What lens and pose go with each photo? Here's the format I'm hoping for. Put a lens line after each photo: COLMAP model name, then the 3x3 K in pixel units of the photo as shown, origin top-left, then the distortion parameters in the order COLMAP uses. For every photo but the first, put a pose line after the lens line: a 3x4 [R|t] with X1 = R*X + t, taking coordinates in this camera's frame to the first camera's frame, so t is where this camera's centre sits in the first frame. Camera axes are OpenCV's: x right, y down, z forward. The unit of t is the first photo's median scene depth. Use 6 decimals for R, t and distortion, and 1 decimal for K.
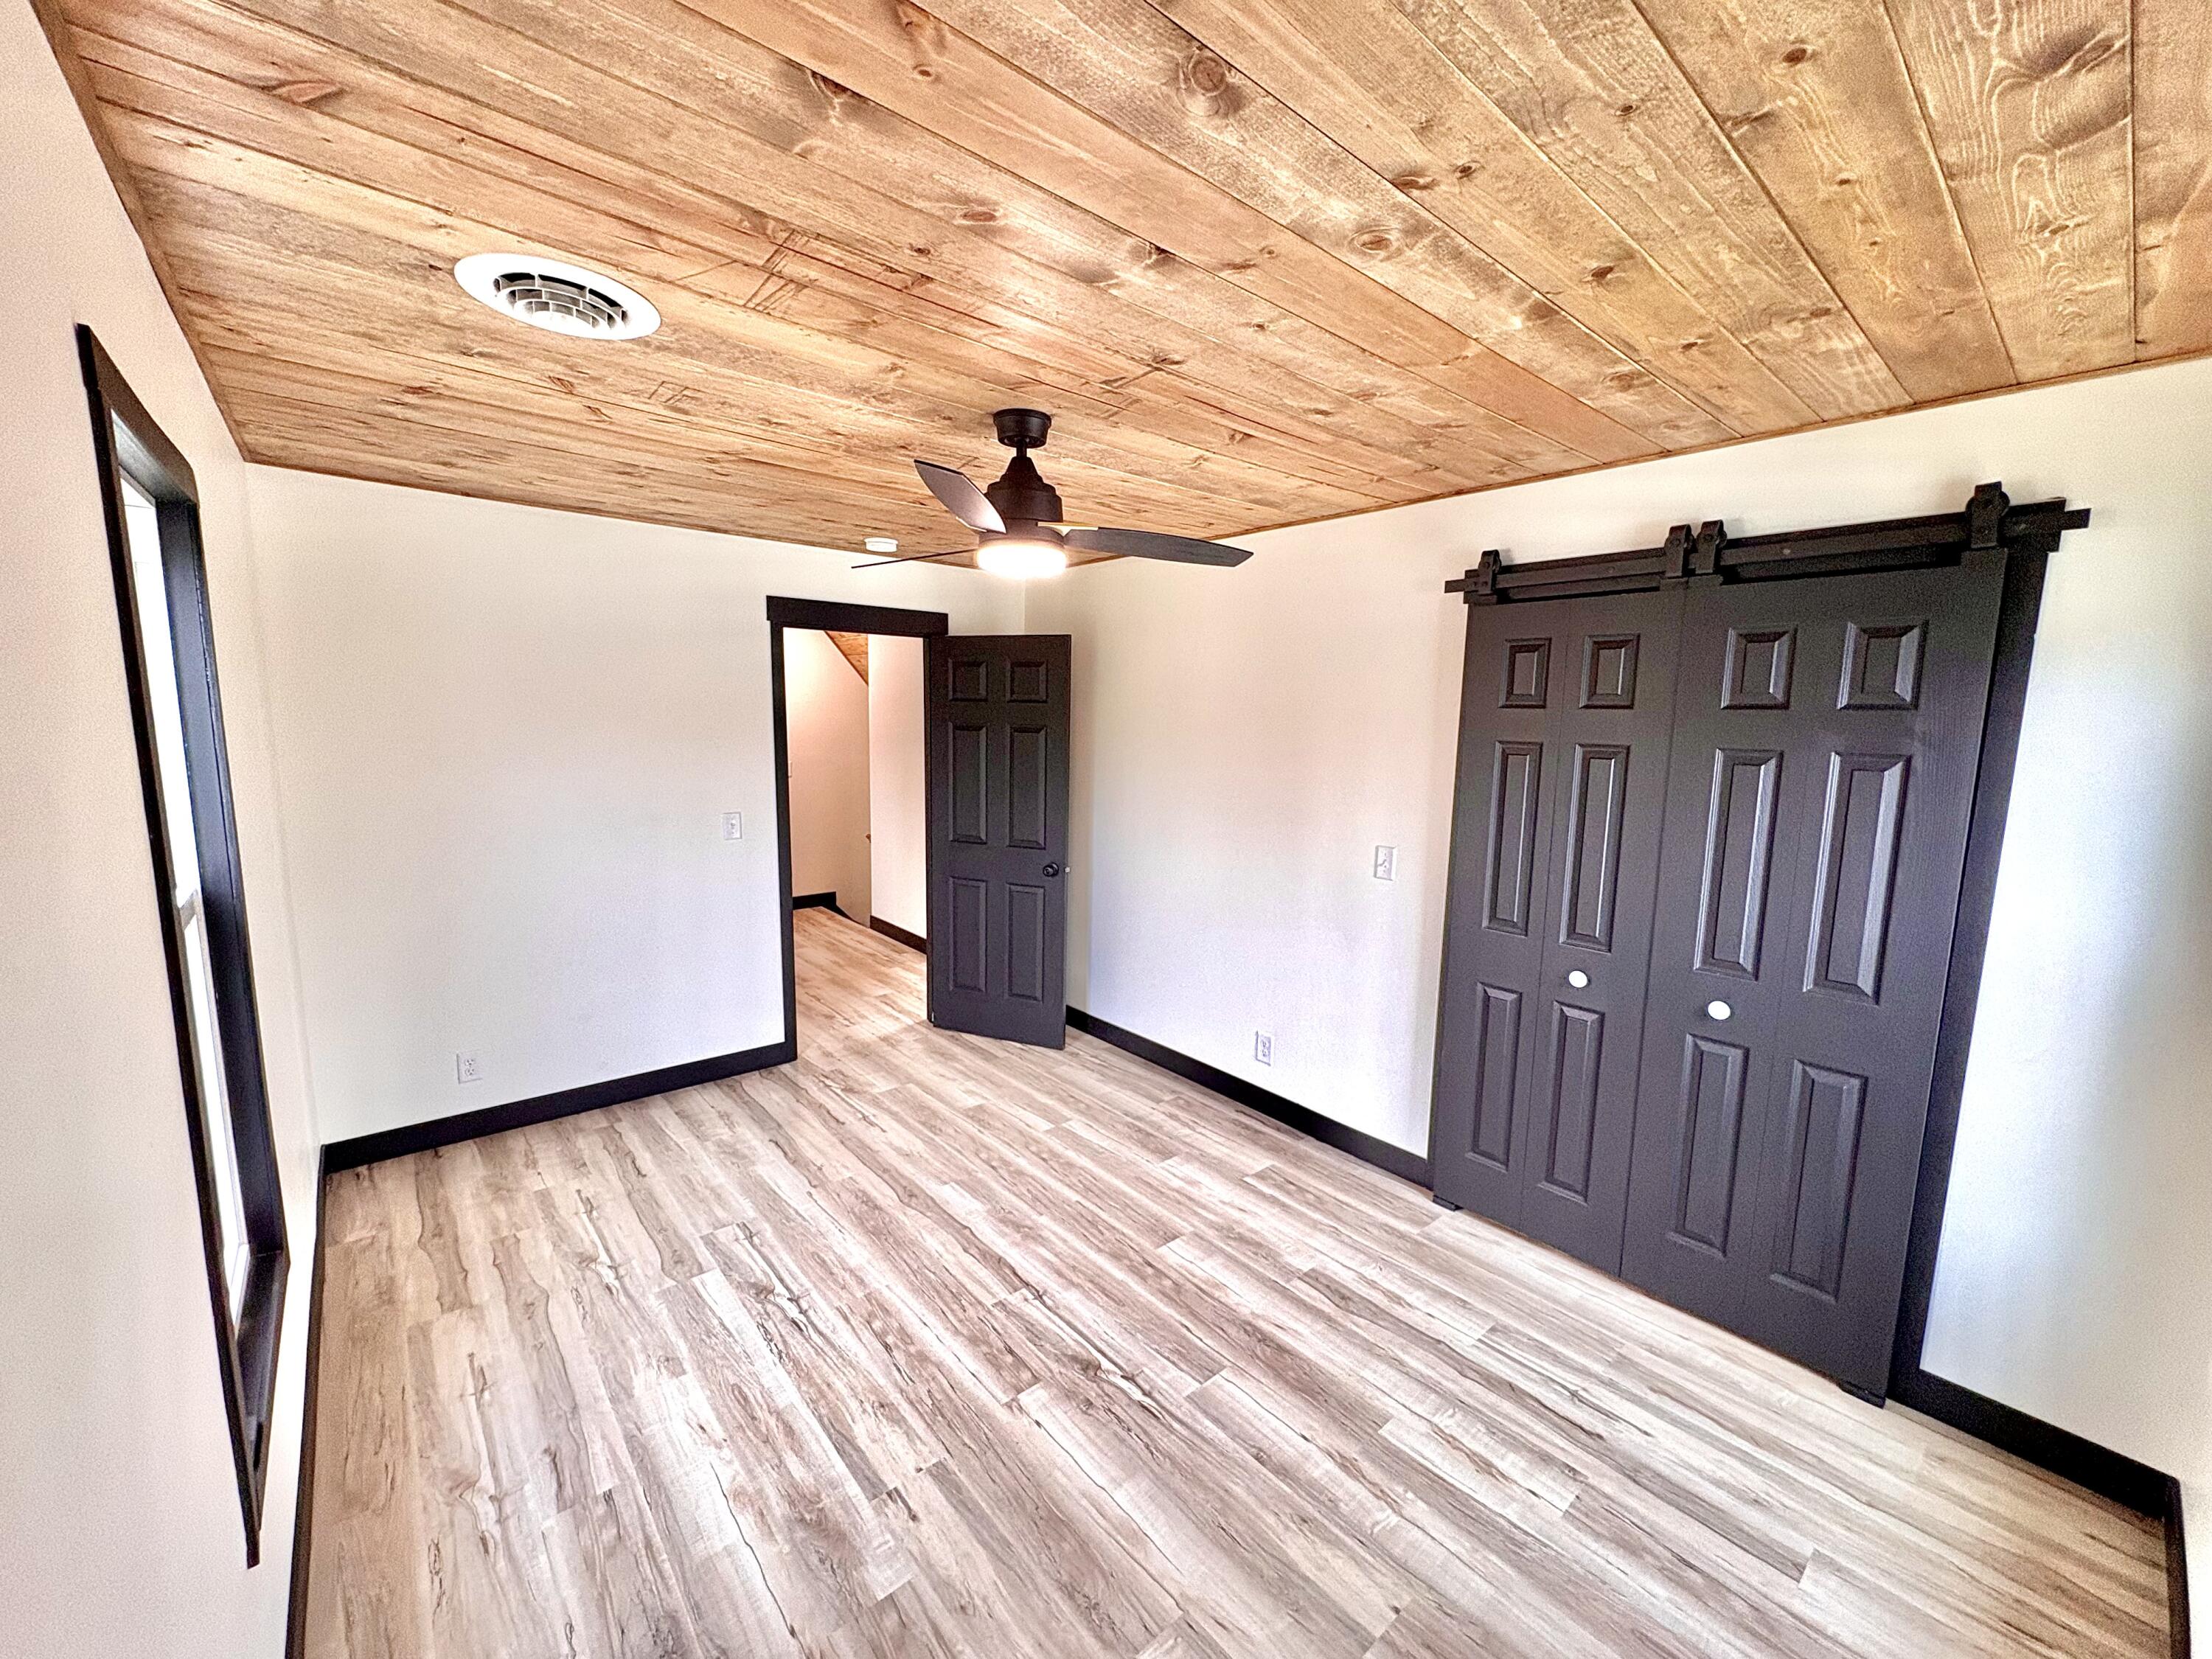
lens RADIAL K [[879.5, 0, 1100.6], [0, 879.5, 837.6], [0, 0, 1]] dist [0.000581, -0.000338]
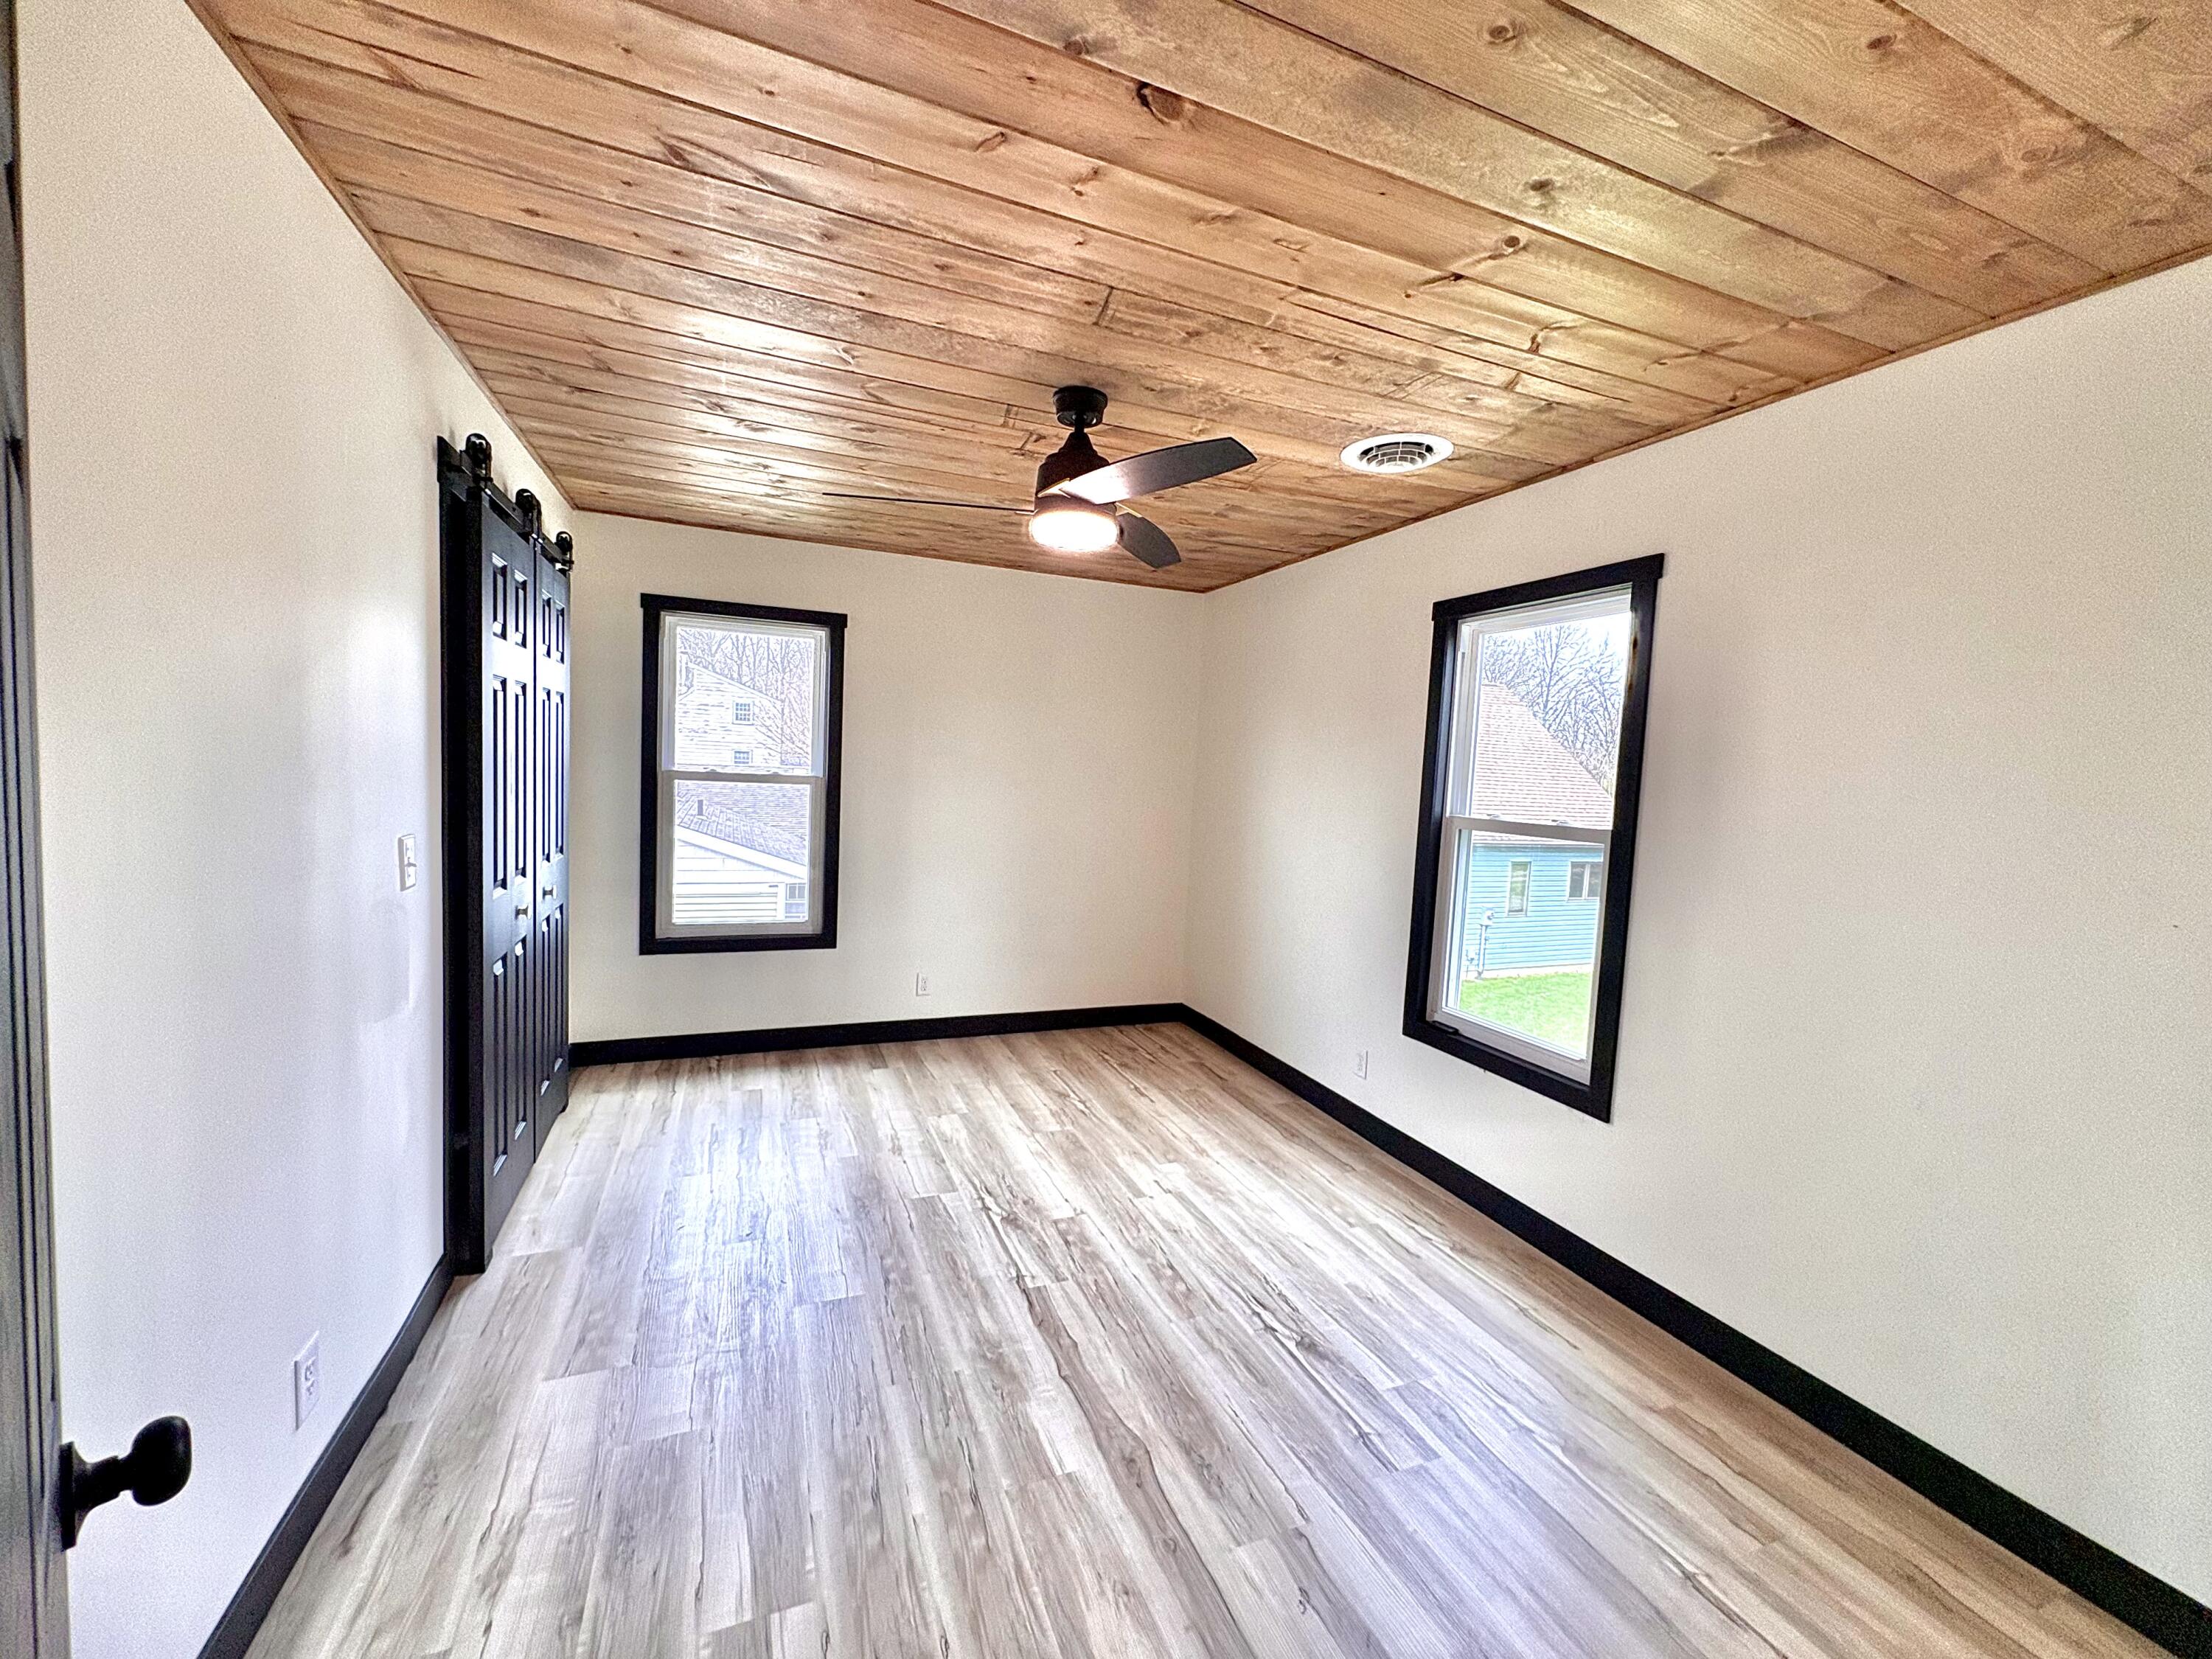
lens RADIAL K [[879.5, 0, 1093.7], [0, 879.5, 842.4], [0, 0, 1]] dist [0.000581, -0.000338]
pose [[-0.944957, -0.089689, 0.314661, -0.417041], [-0.016209, 0.973348, 0.228761, -0.173643], [-0.326792, 0.211069, -0.921226, 1.795944]]
